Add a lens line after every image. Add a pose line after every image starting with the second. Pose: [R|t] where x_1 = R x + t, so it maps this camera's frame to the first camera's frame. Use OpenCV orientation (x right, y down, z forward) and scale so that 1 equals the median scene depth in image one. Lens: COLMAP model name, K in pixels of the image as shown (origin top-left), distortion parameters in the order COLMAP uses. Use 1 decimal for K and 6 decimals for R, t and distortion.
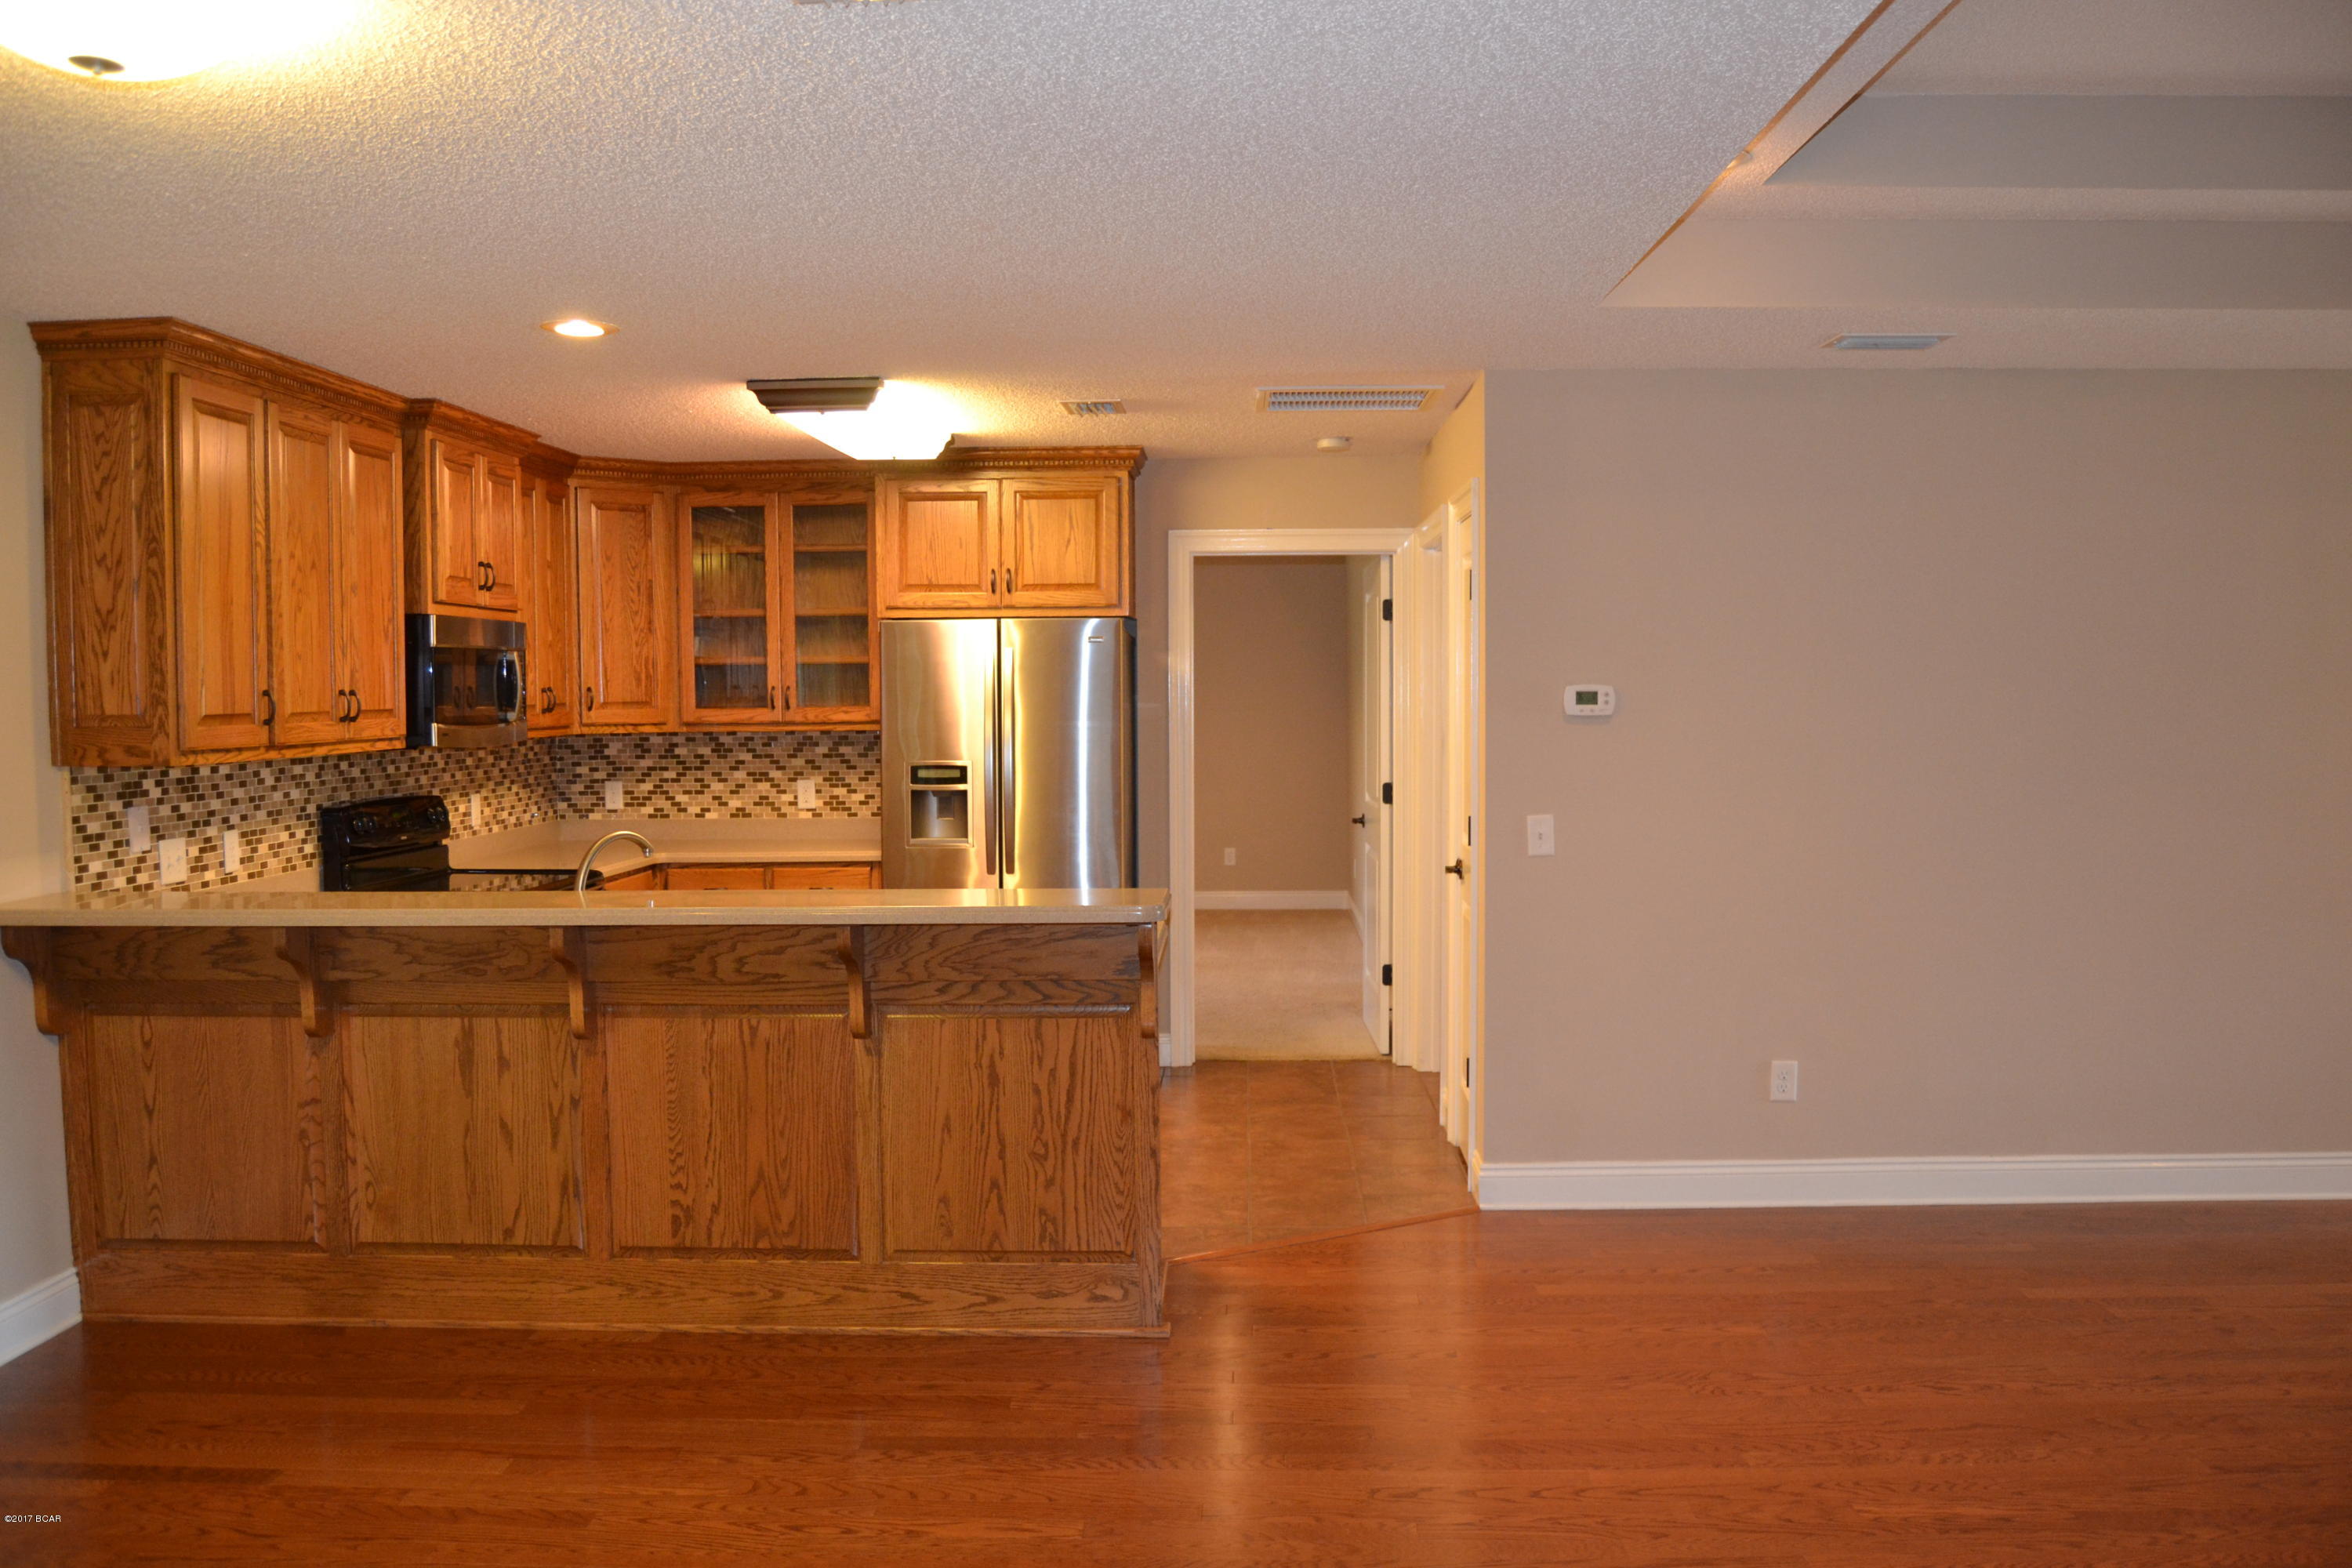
lens RADIAL K [[1863.5, 0, 1181.4], [0, 1863.5, 793.0], [0, 0, 1]] dist [-0.098345, 0.047225]
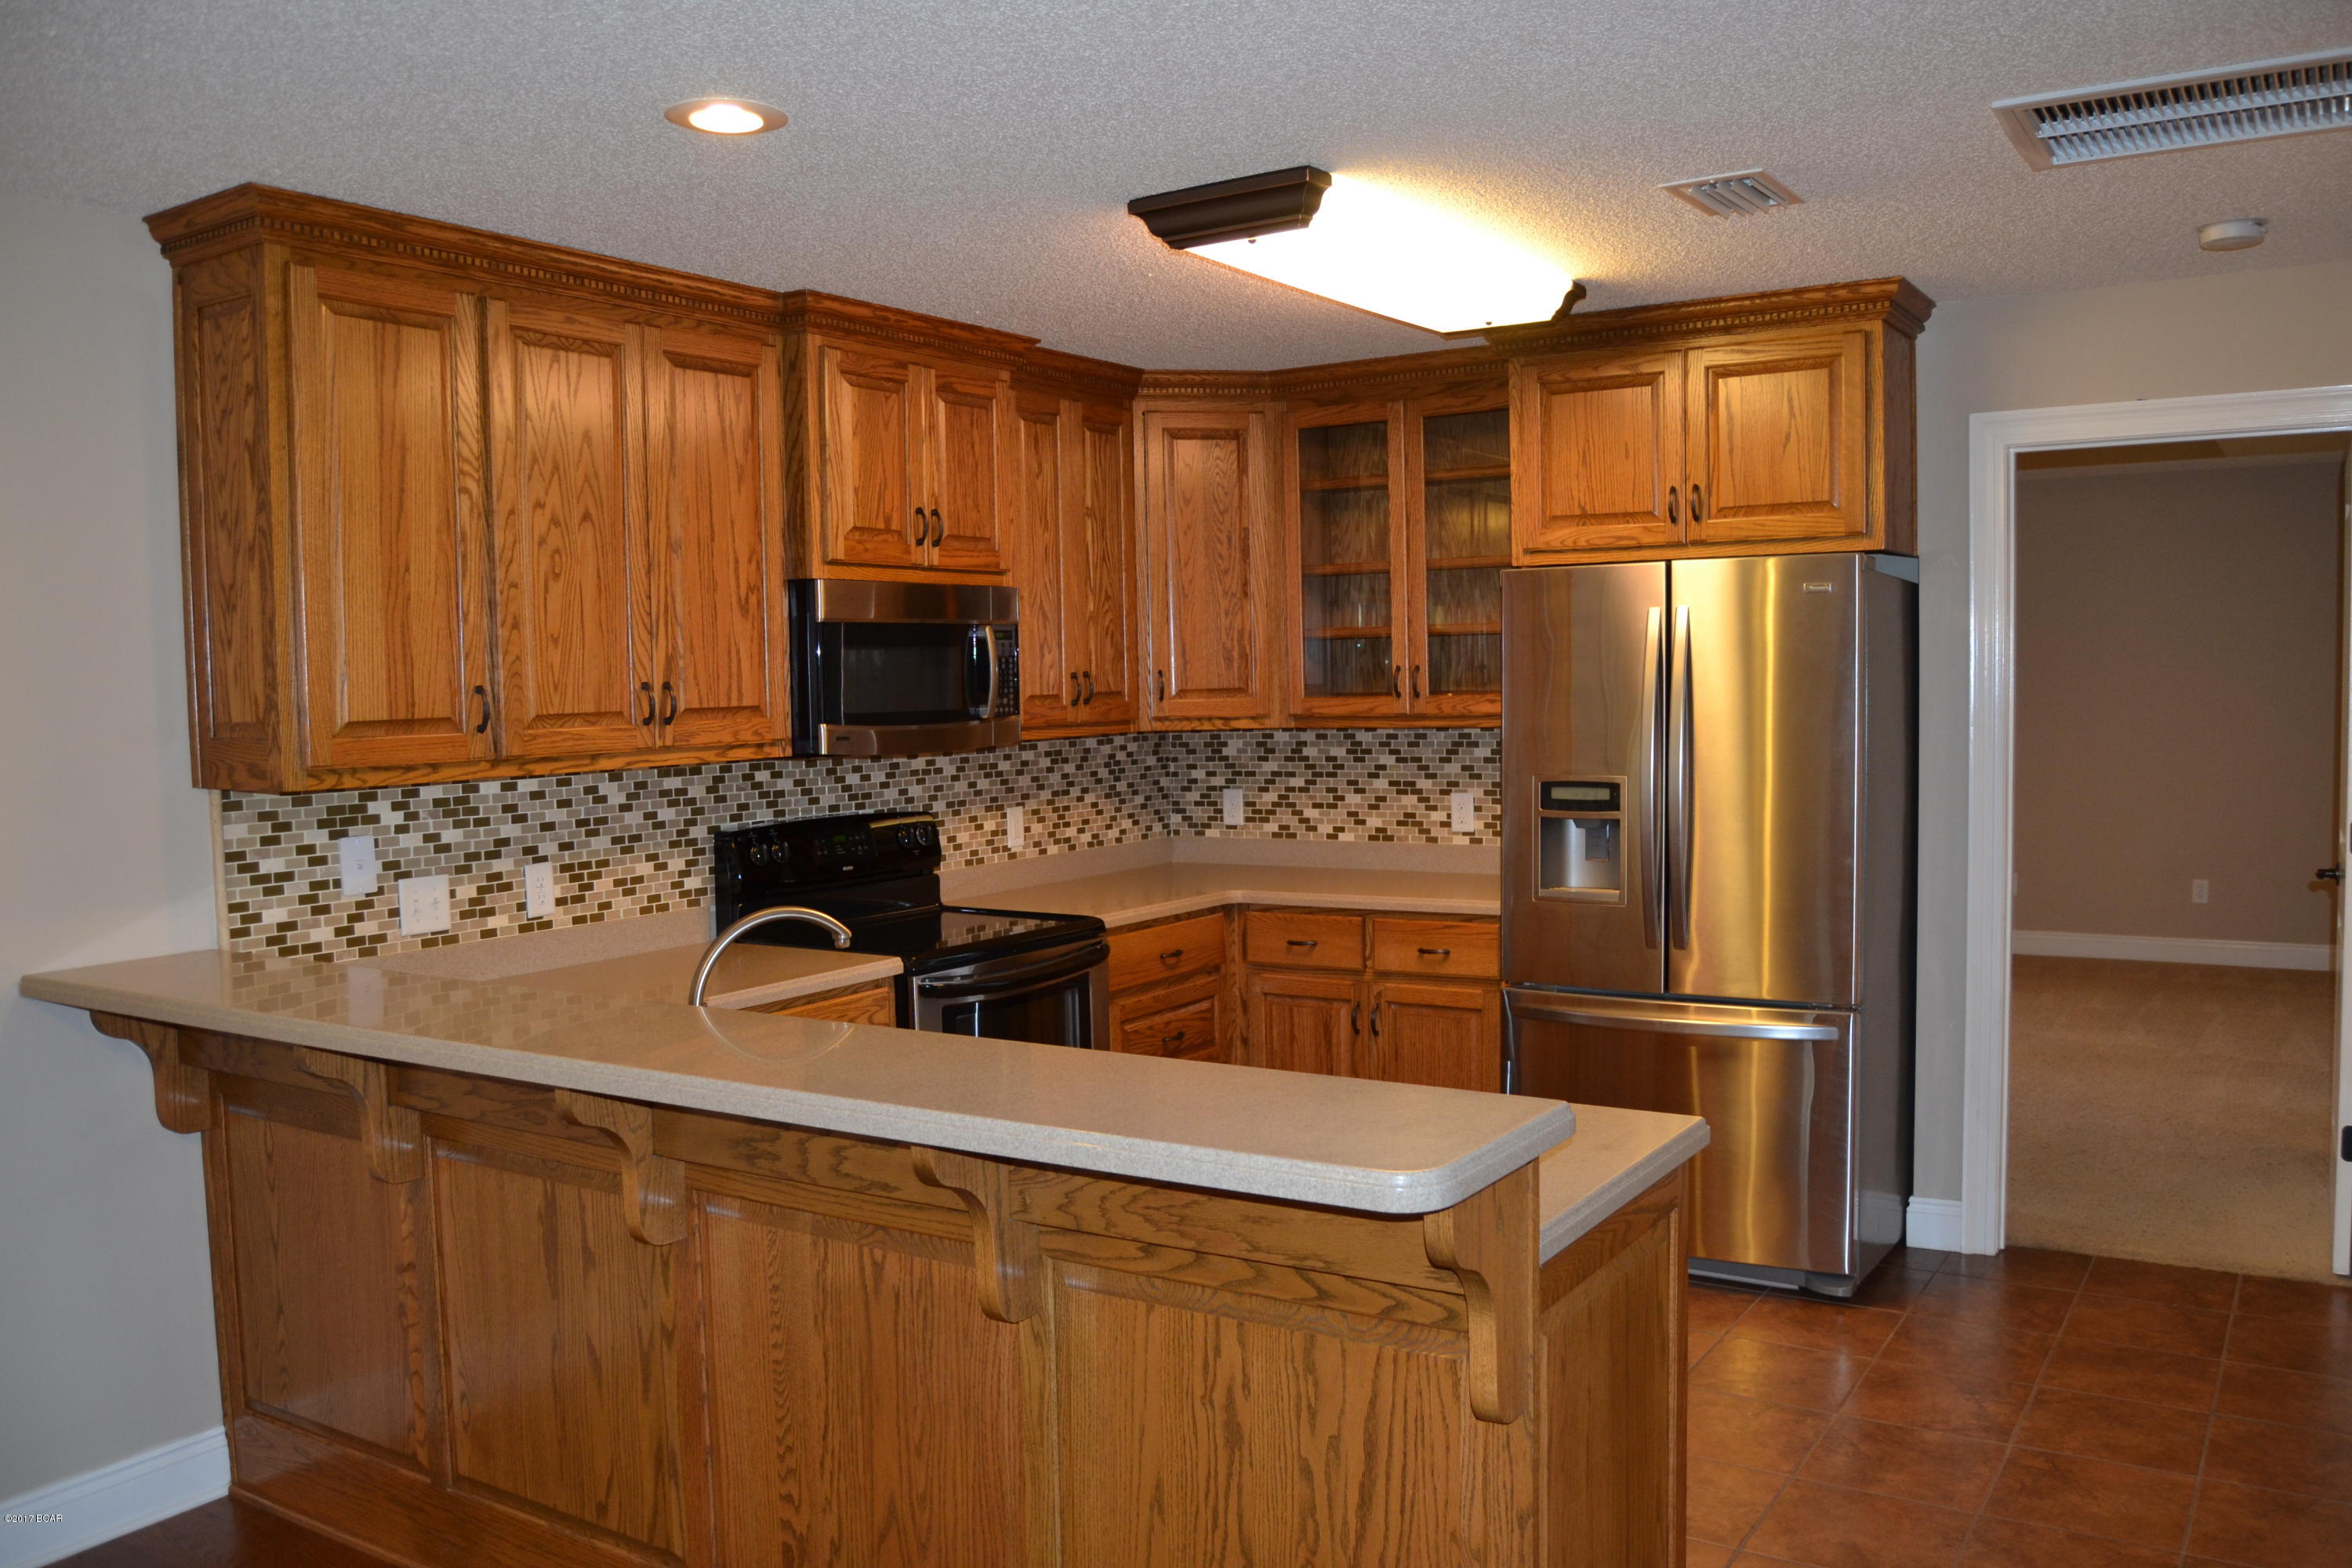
lens RADIAL K [[1863.5, 0, 1188.2], [0, 1863.5, 792.4], [0, 0, 1]] dist [-0.098345, 0.047225]
pose [[0.857513, 0.020484, -0.514054, 0.119558], [-0.013551, 0.999760, 0.017233, -0.026435], [0.514284, -0.007812, 0.857584, 0.449089]]
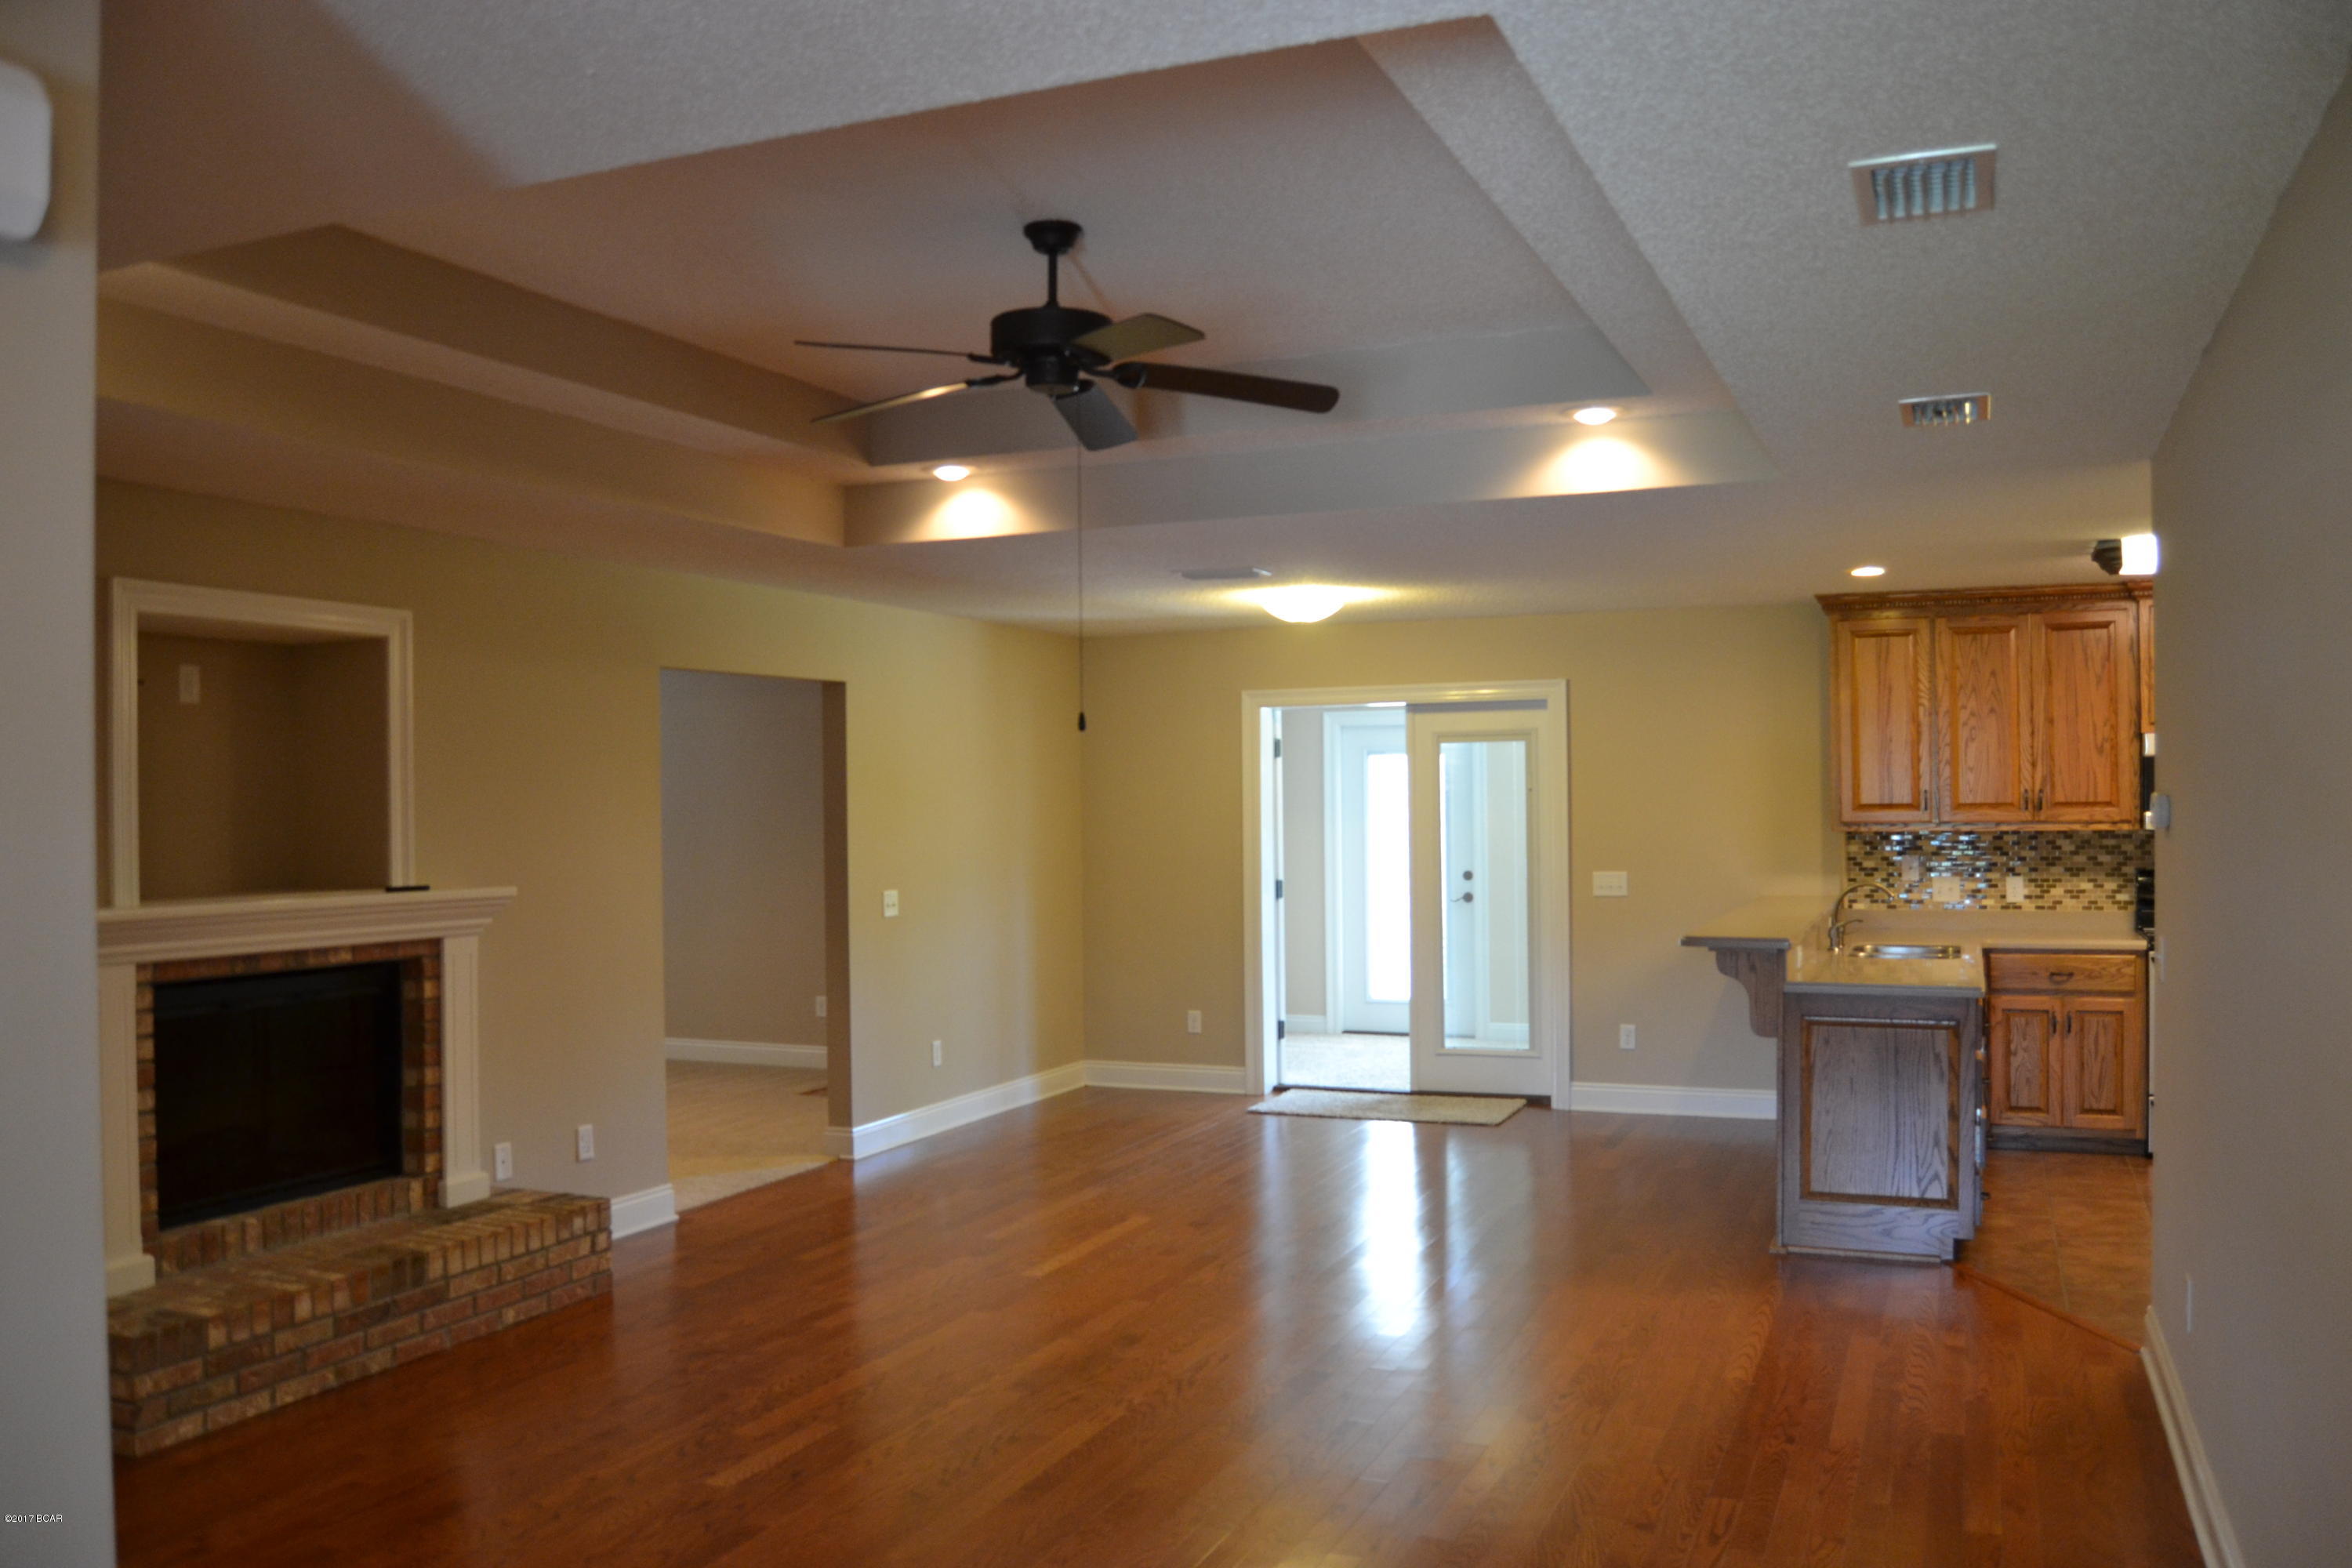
lens RADIAL K [[1863.5, 0, 1190.1], [0, 1863.5, 779.3], [0, 0, 1]] dist [-0.098345, 0.047225]
pose [[-0.357108, 0.001531, -0.934062, 1.185662], [-0.040045, 0.999054, 0.016948, -0.060398], [0.933204, 0.043457, -0.356709, 0.864545]]
